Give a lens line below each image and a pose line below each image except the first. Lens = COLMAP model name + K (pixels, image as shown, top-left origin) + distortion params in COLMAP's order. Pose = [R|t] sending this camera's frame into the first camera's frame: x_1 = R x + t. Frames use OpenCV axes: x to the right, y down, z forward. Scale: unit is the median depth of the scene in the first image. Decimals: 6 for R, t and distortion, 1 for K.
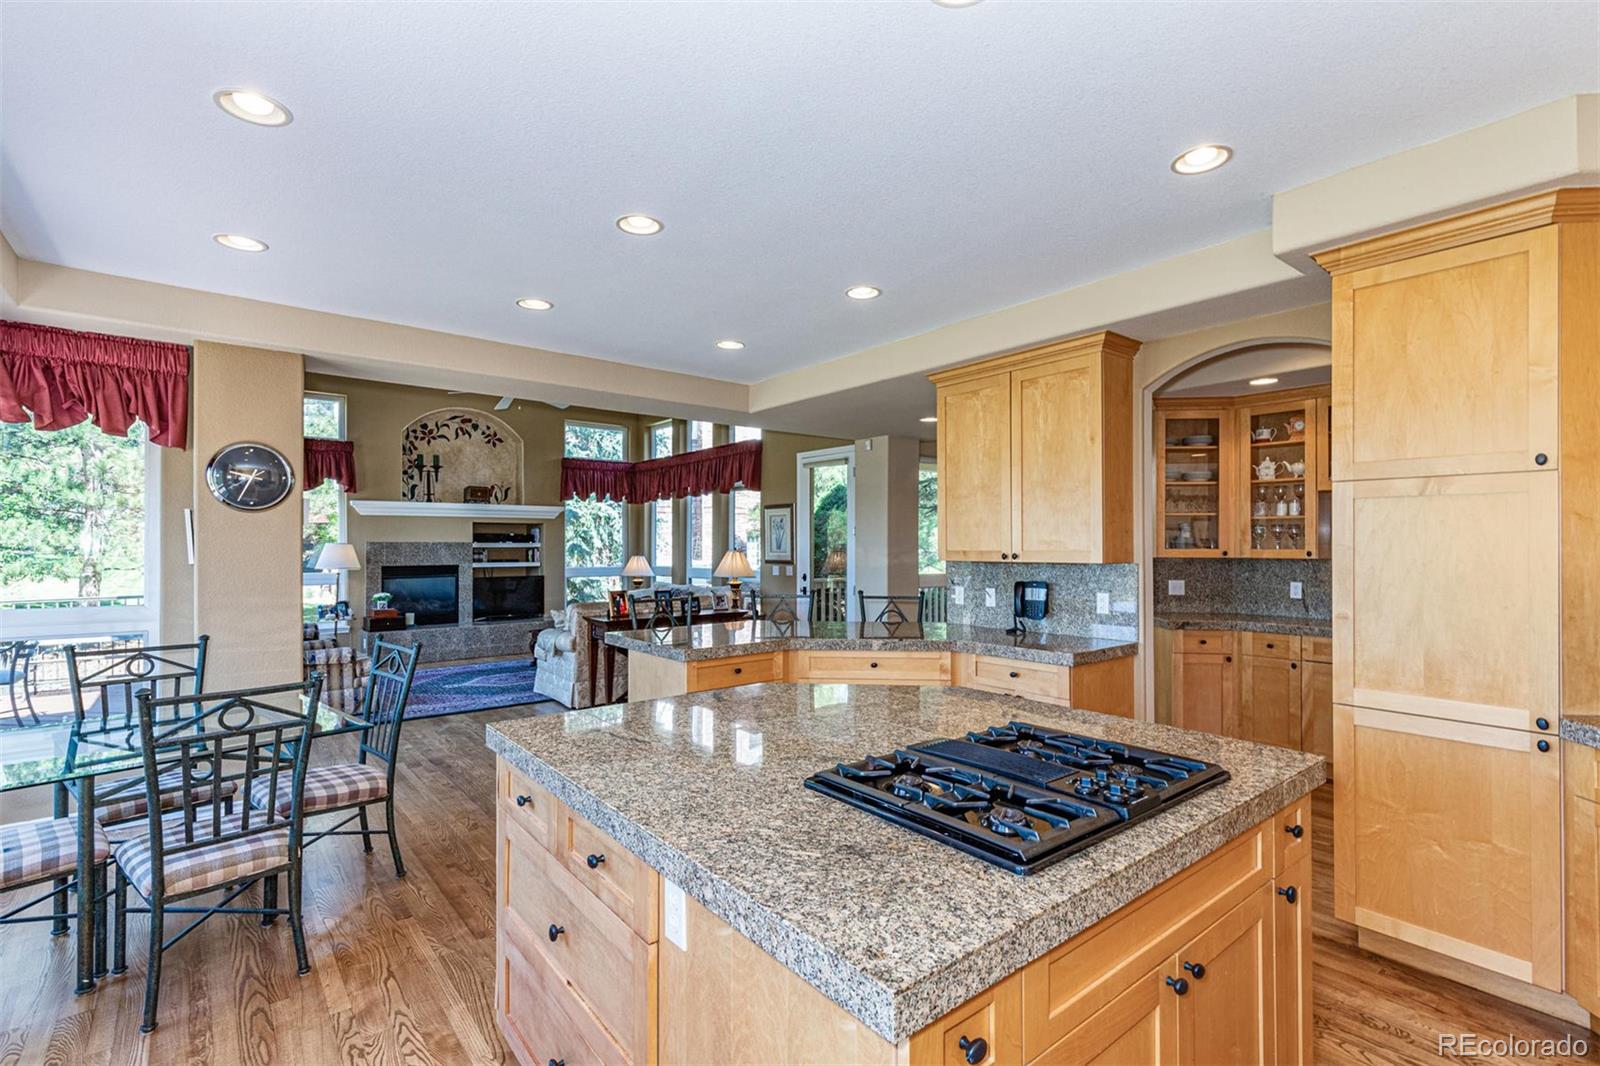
lens RADIAL K [[736.3, 0, 832.4], [0, 736.3, 540.7], [0, 0, 1]] dist [0.005260, 0.000489]
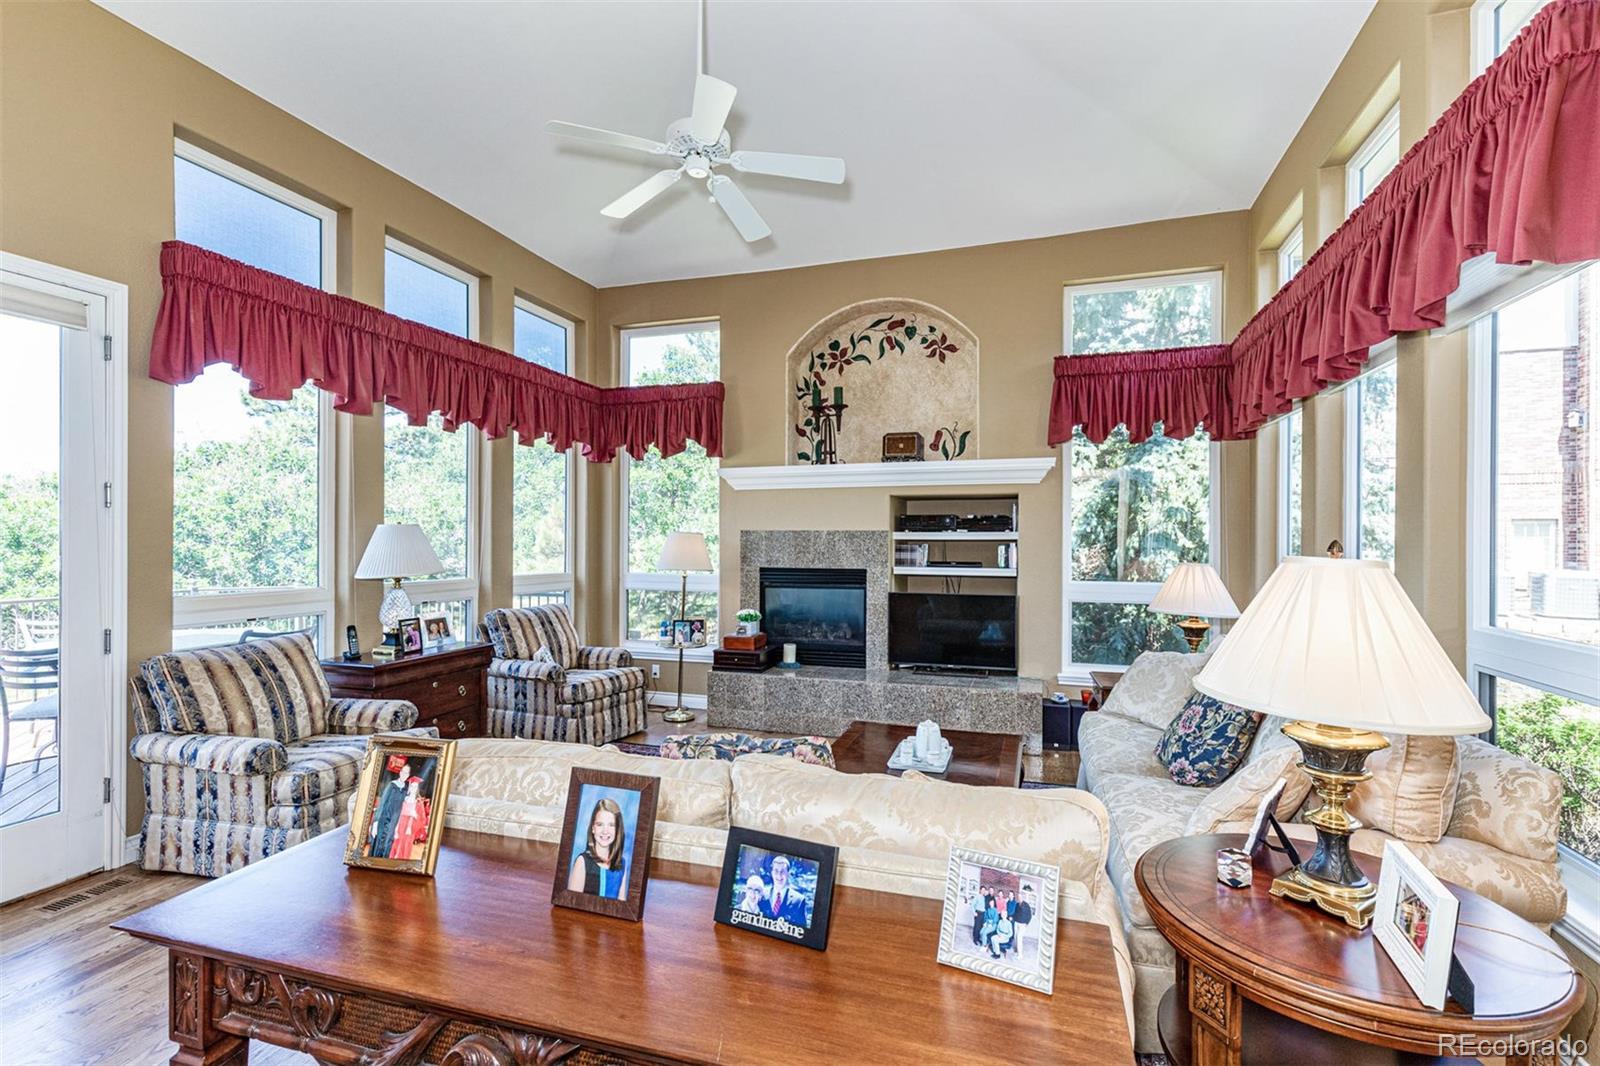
lens RADIAL K [[737.8, 0, 797.2], [0, 737.8, 538.9], [0, 0, 1]] dist [0.011306, -0.000159]
pose [[0.516642, 0.002253, -0.856199, -0.033506], [0.001731, 0.999992, 0.003675, 0.006515], [0.856200, -0.003381, 0.516634, 0.648563]]
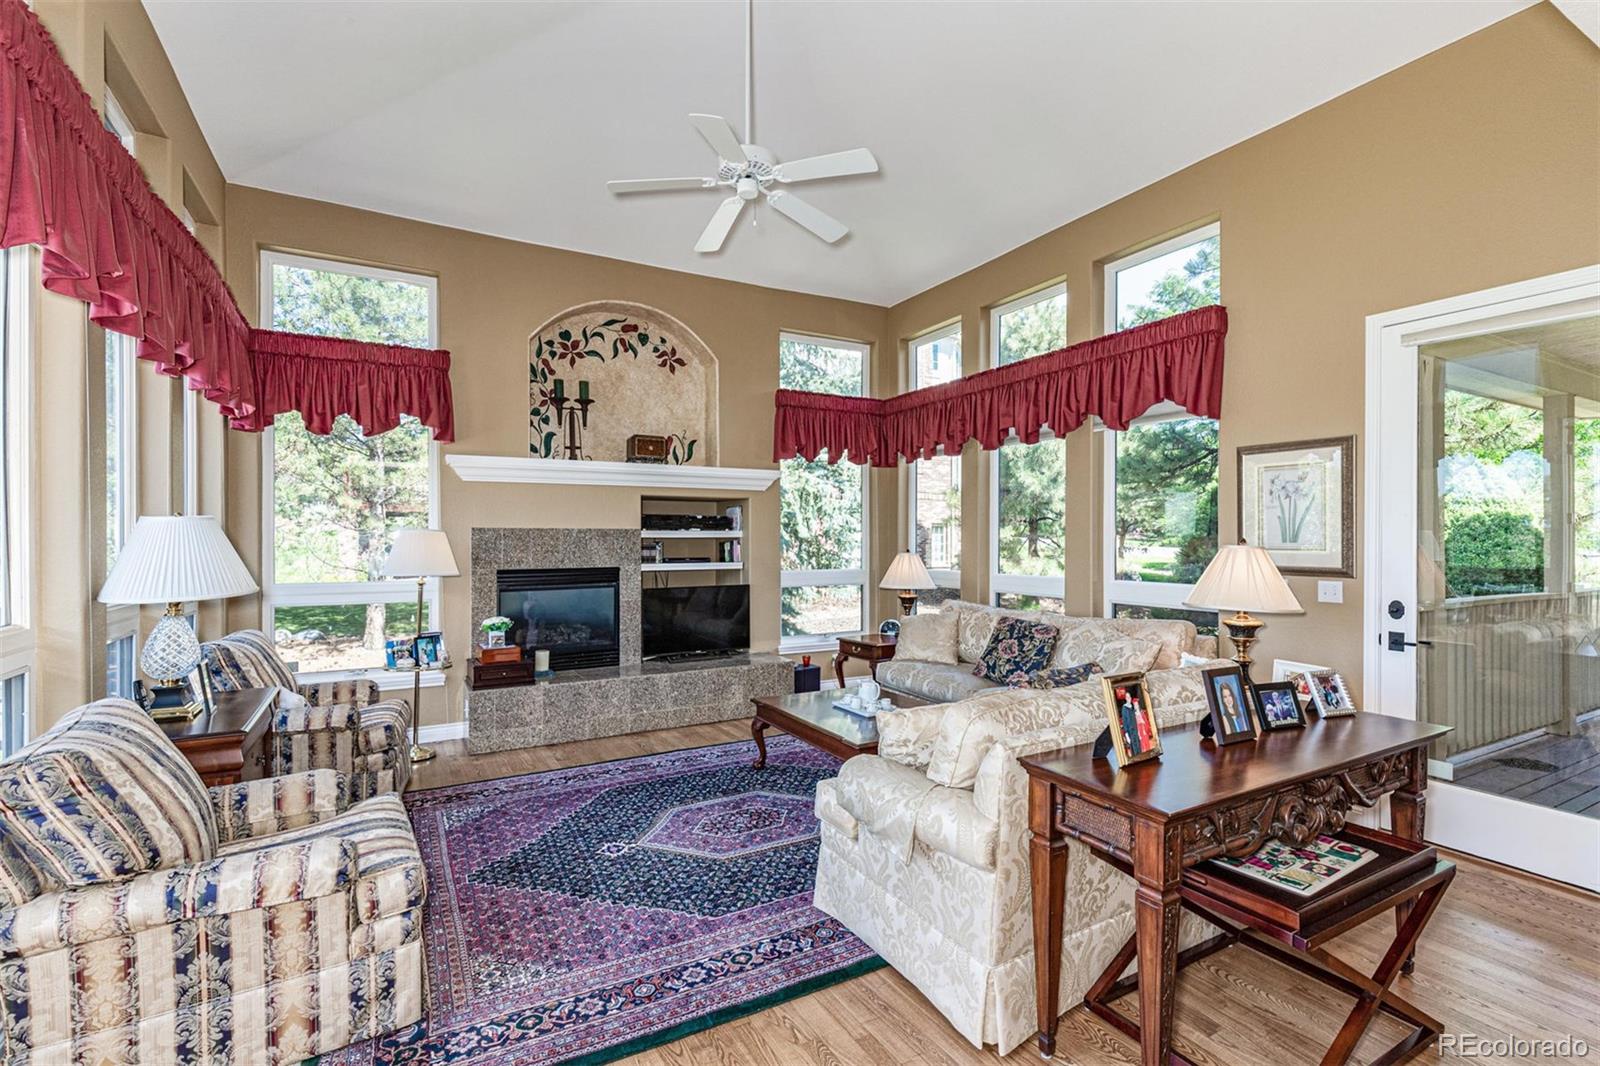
lens RADIAL K [[746.7, 0, 826.7], [0, 746.7, 538.7], [0, 0, 1]] dist [0.009398, 0.000365]
pose [[0.983666, 0.001570, -0.179998, -0.235064], [-0.000180, 0.999970, 0.007740, 0.005328], [0.180005, -0.007581, 0.983636, 0.439681]]
